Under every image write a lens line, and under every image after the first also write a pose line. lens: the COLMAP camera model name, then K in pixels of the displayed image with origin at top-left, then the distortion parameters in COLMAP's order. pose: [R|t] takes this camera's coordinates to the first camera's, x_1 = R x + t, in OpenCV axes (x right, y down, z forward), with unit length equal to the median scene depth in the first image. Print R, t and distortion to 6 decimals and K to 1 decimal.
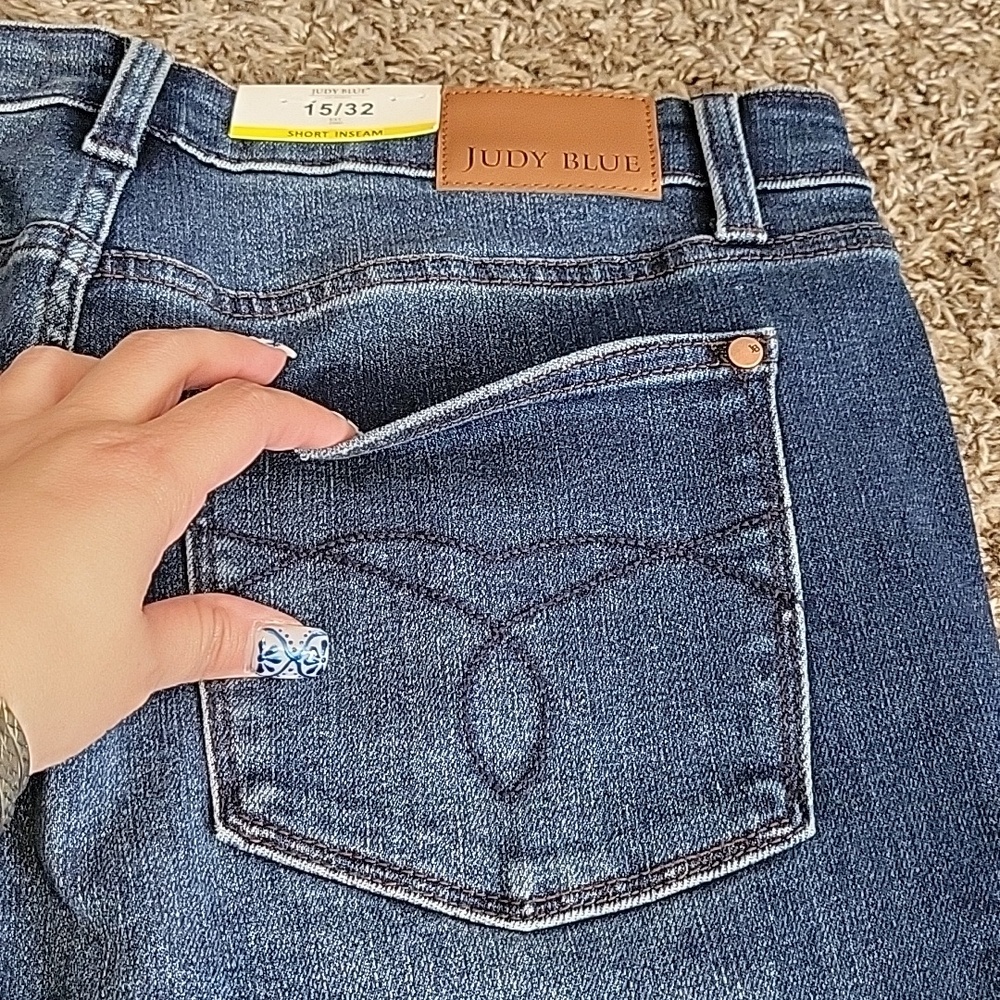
lens RADIAL K [[1645.7, 0, 500.0], [0, 1645.7, 500.0], [0, 0, 1]] dist [0.000729, 0.085322]
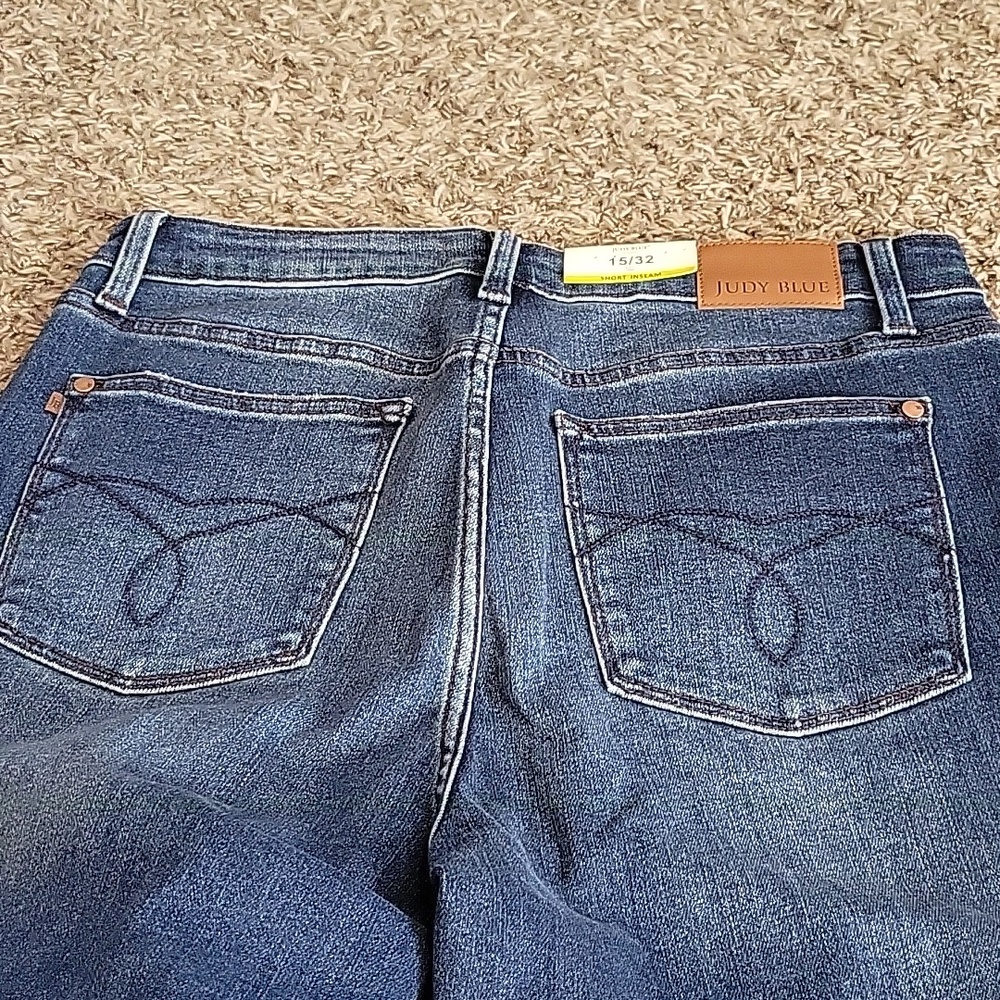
lens RADIAL K [[1645.7, 0, 500.0], [0, 1645.7, 500.0], [0, 0, 1]] dist [0.000729, 0.085322]
pose [[0.993483, -0.057384, -0.098483, -0.081280], [0.047230, 0.993610, -0.102516, 0.138282], [0.103736, 0.097196, 0.989844, -0.542180]]
